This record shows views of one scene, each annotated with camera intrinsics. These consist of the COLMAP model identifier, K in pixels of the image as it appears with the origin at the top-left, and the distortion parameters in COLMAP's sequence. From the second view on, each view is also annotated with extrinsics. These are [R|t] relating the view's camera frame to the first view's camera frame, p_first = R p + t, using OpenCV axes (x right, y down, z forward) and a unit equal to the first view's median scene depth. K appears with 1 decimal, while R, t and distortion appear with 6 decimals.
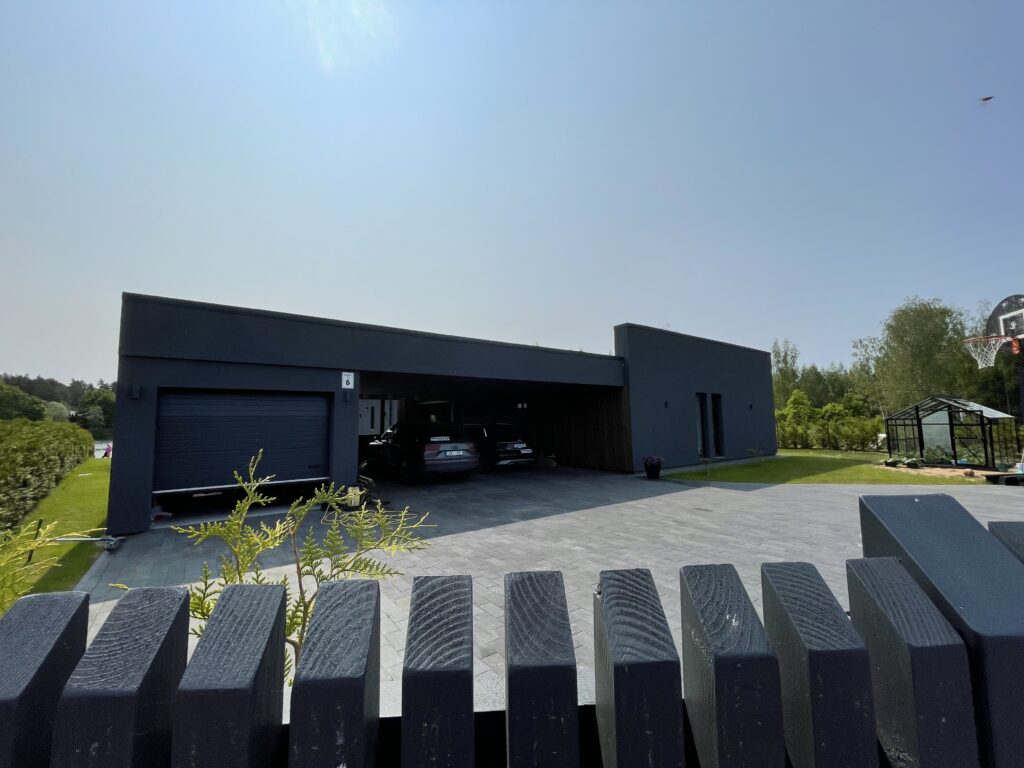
lens RADIAL K [[407.0, 0, 510.7], [0, 407.0, 384.2], [0, 0, 1]] dist [-0.004207, -0.000500]
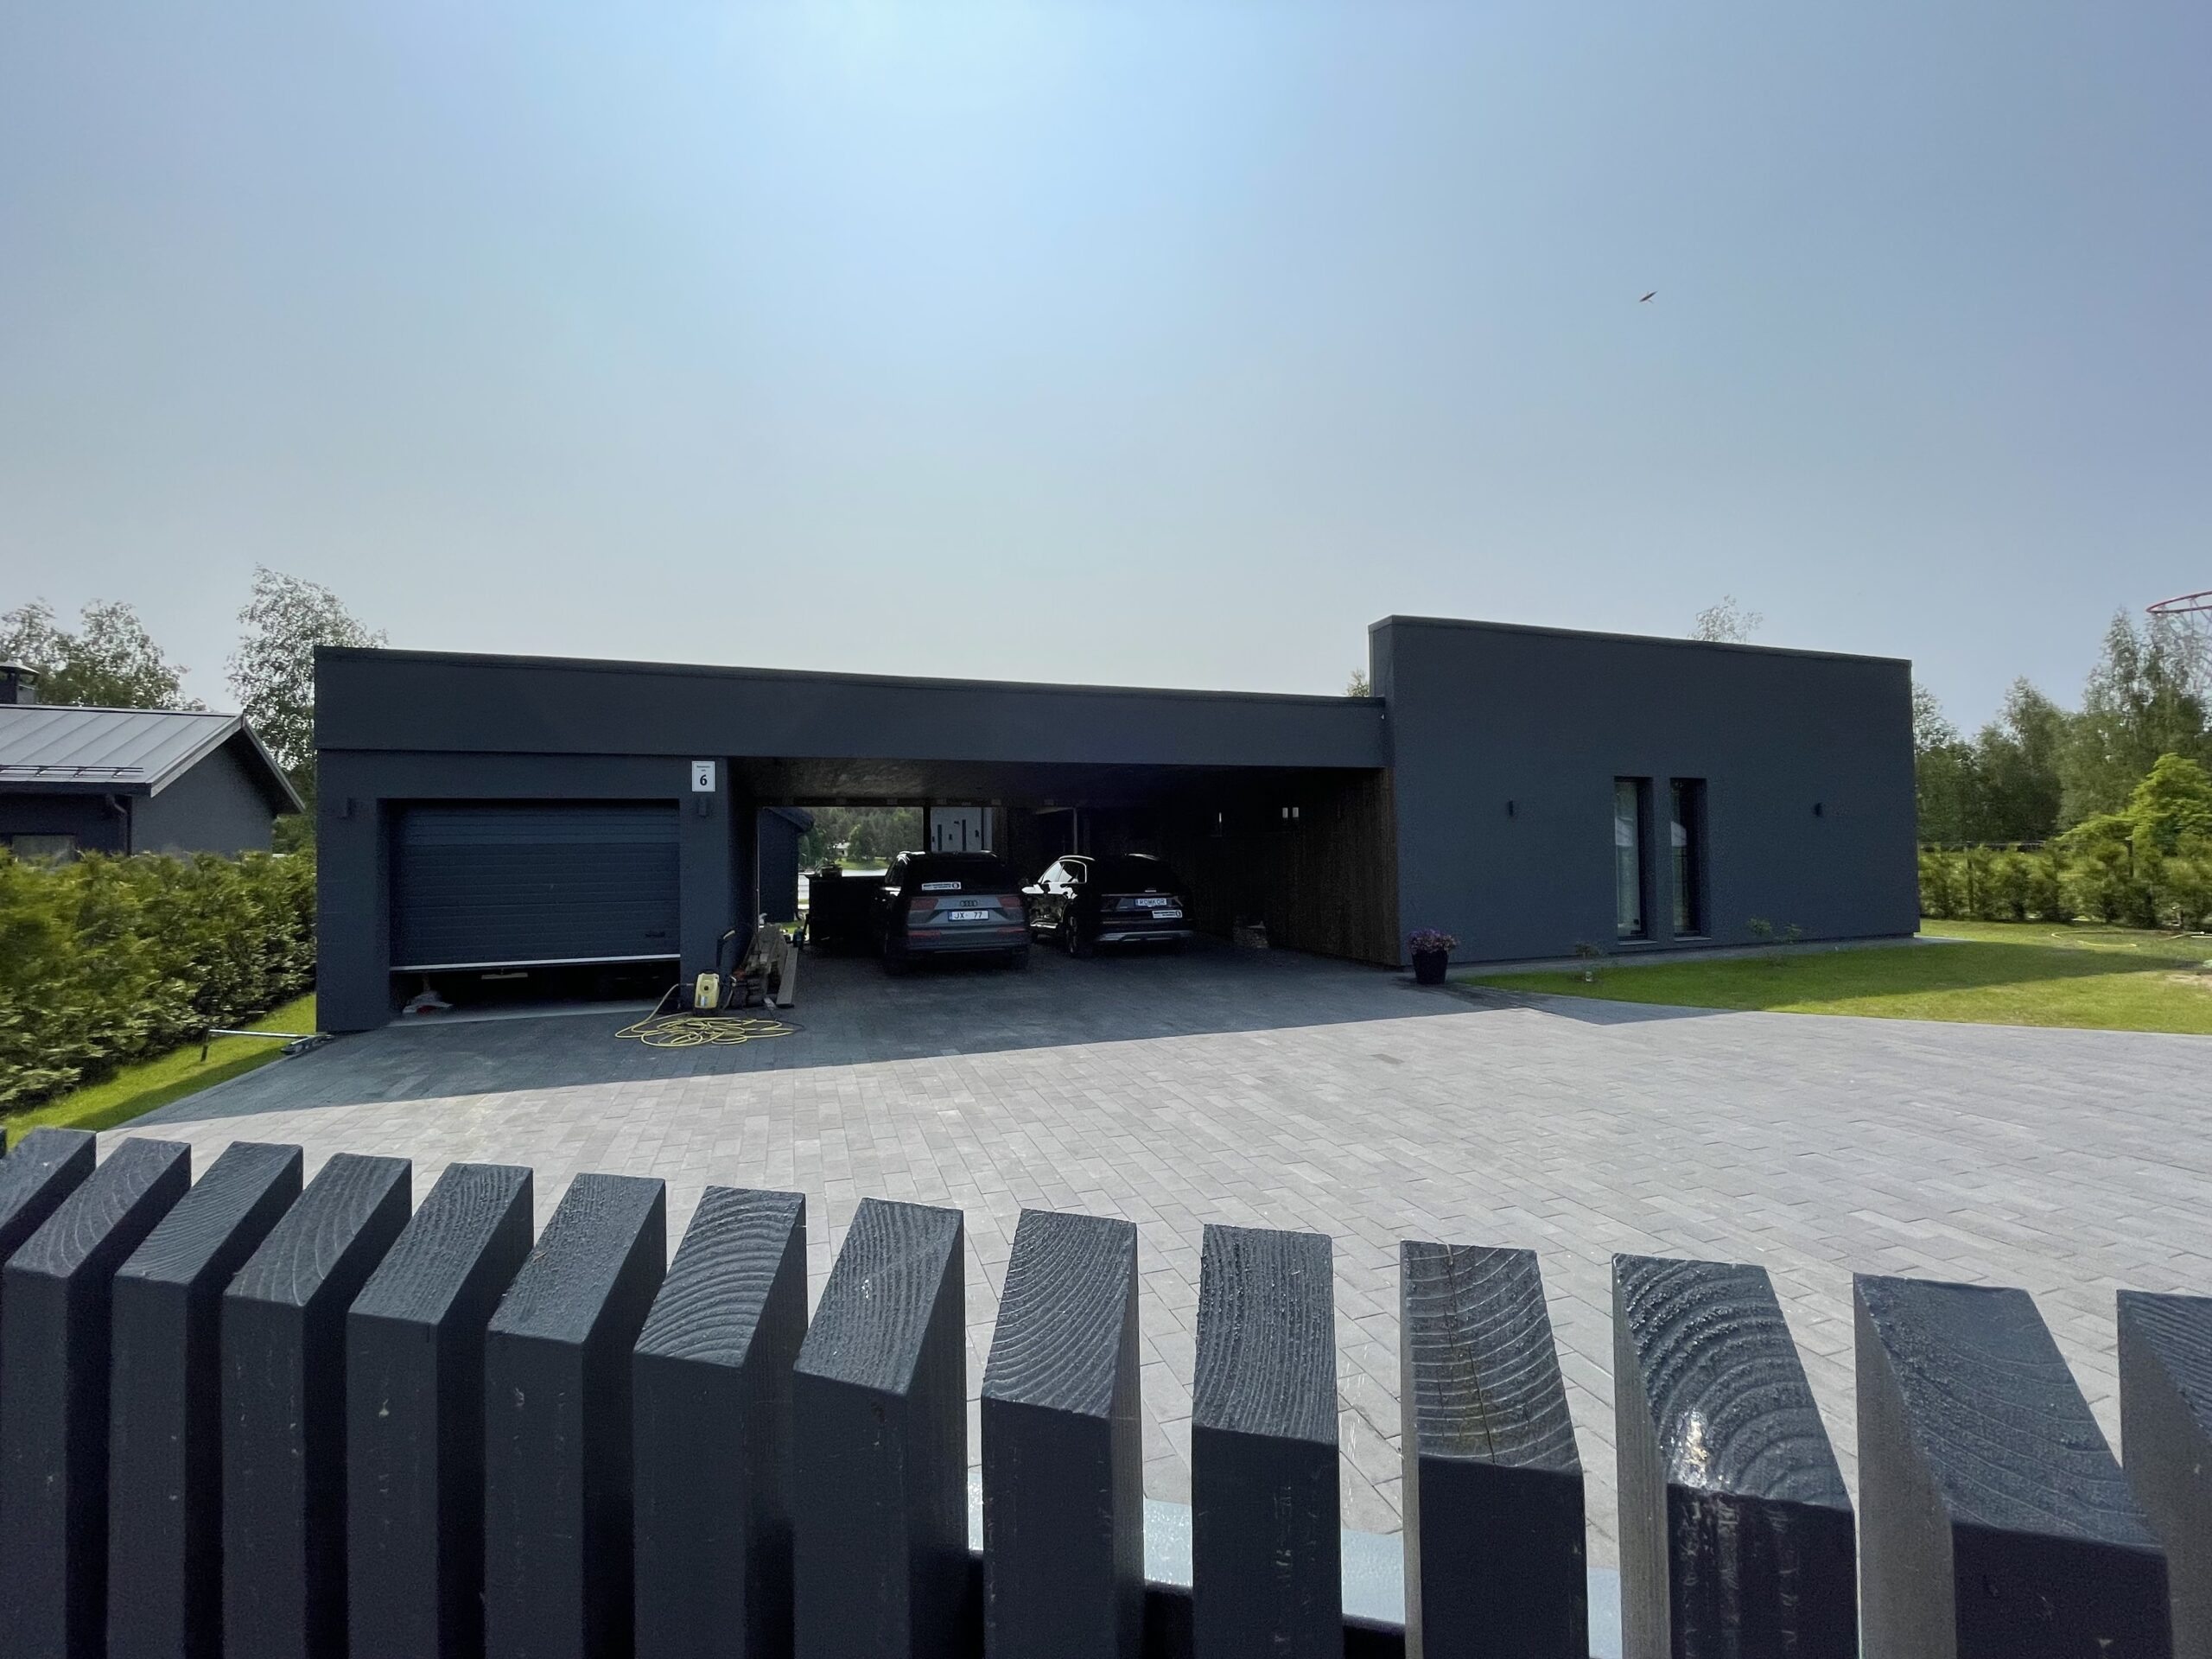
lens RADIAL K [[879.3, 0, 1092.2], [0, 879.3, 830.7], [0, 0, 1]] dist [-0.004207, -0.000500]
pose [[0.953520, -0.008641, -0.301206, 0.264976], [0.030477, 0.997228, 0.067873, -0.000762], [0.299785, -0.073898, 0.951140, 0.029681]]
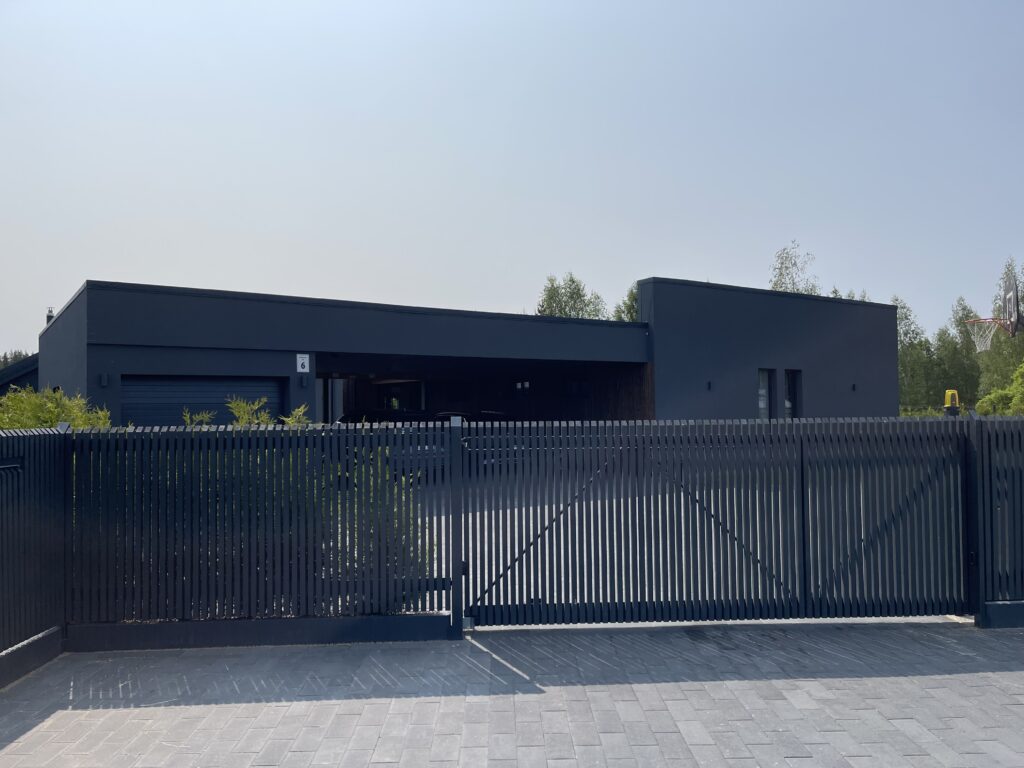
lens RADIAL K [[744.9, 0, 509.3], [0, 744.9, 385.3], [0, 0, 1]] dist [0.010887, 0.001869]
pose [[0.999429, -0.002524, -0.033687, 0.069433], [0.004506, 0.998255, 0.058880, -0.034197], [0.033480, -0.058998, 0.997697, -0.390617]]
